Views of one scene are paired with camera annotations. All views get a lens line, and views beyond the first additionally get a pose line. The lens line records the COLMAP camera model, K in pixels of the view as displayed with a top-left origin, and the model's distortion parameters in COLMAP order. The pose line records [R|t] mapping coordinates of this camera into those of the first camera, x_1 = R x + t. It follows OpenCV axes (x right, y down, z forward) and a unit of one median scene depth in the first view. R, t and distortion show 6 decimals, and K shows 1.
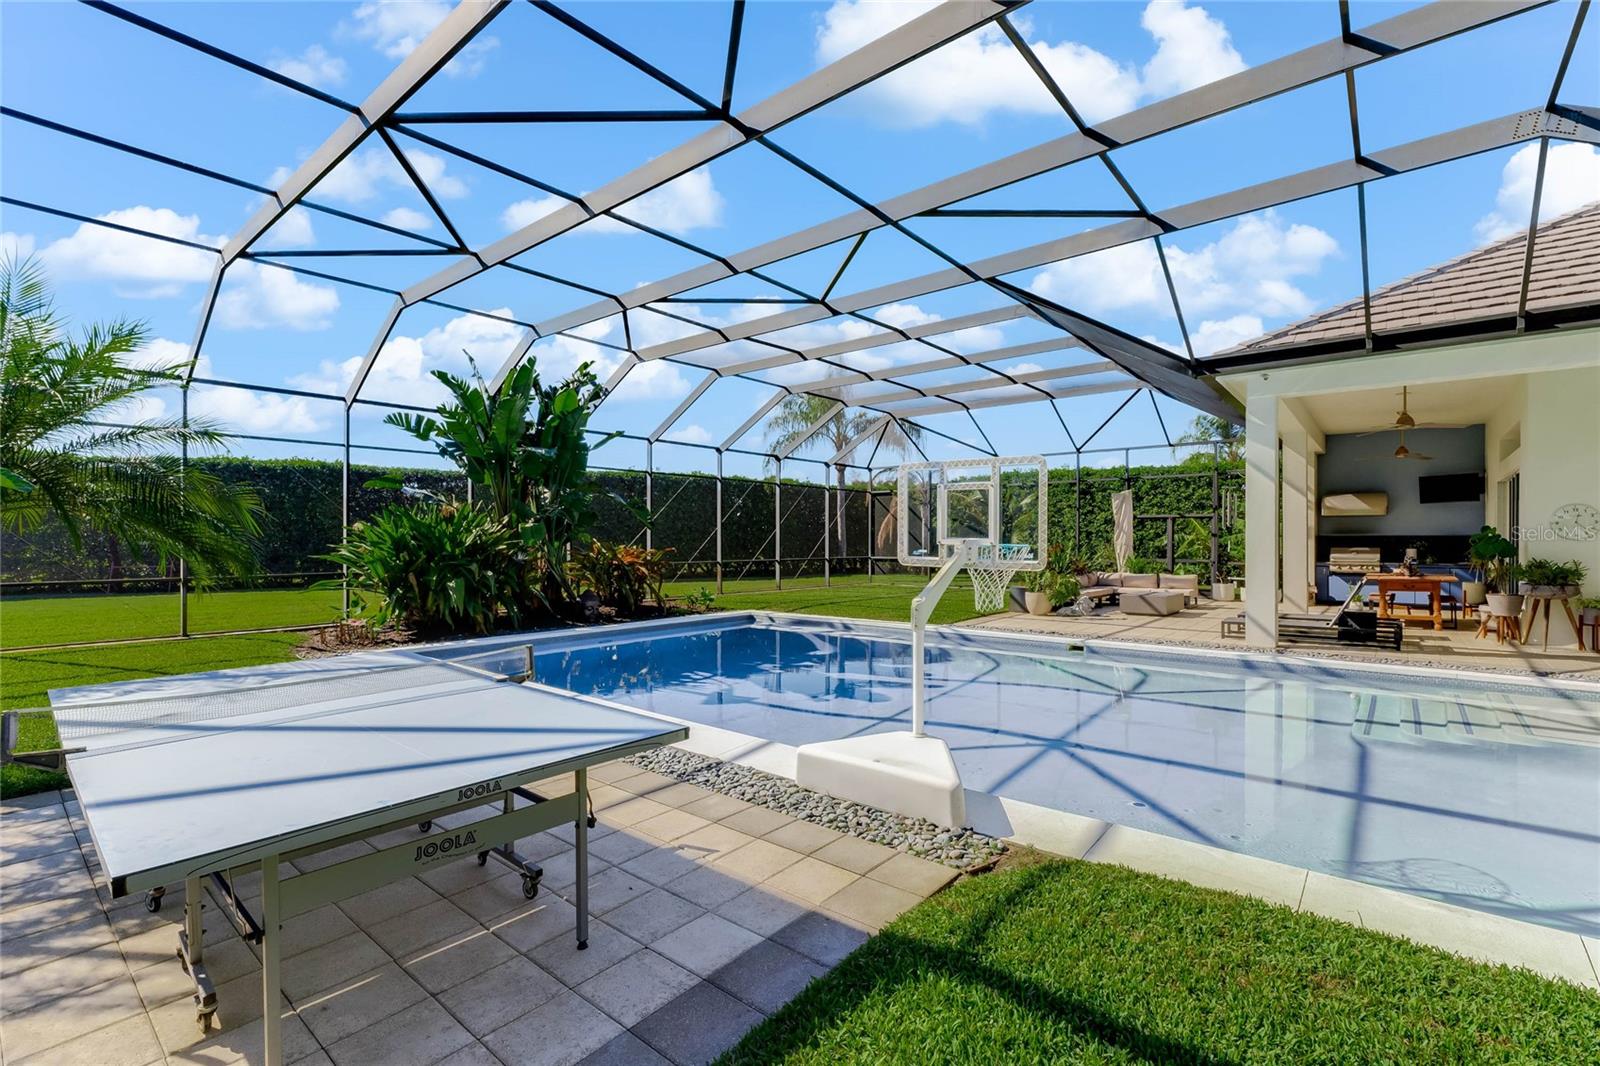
lens RADIAL K [[710.3, 0, 800.0], [0, 710.3, 533.0], [0, 0, 1]] dist [0.001311, -0.000868]
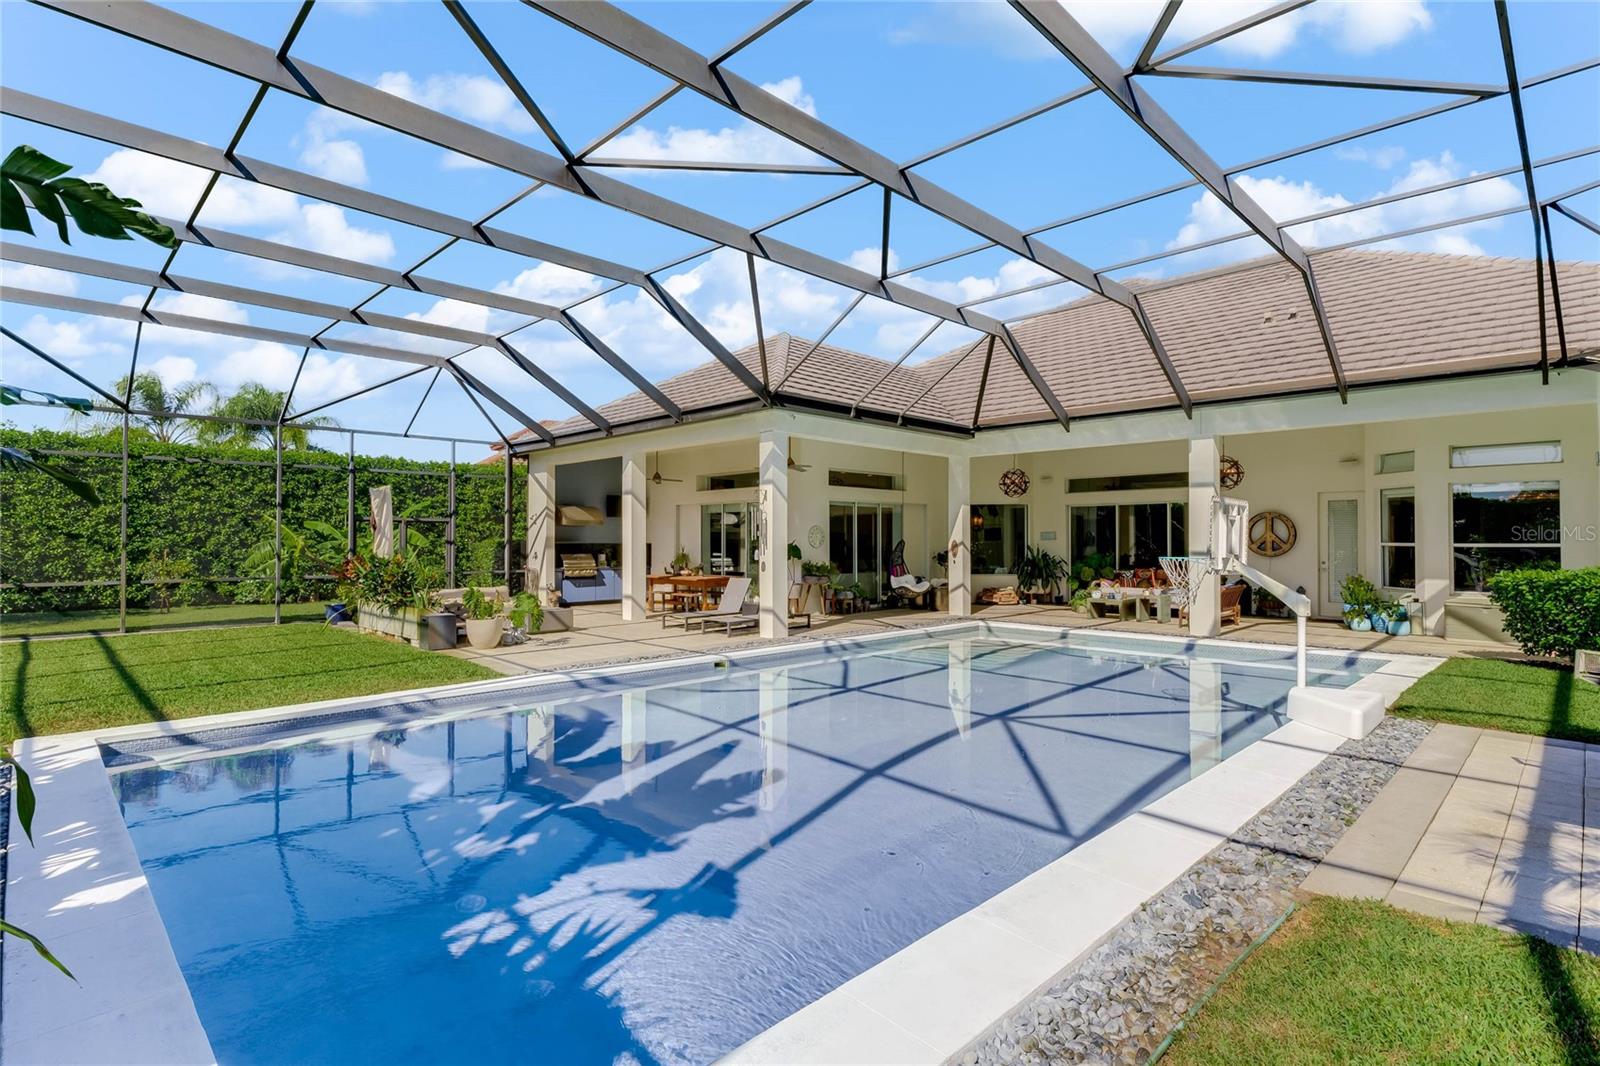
lens RADIAL K [[792.5, 0, 800.0], [0, 792.5, 533.0], [0, 0, 1]] dist [-0.003696, 0.001307]
pose [[0.081777, 0.011790, 0.996581, -0.504108], [-0.009457, 0.999894, -0.011053, -0.003059], [-0.996606, -0.008521, 0.081880, 0.617969]]
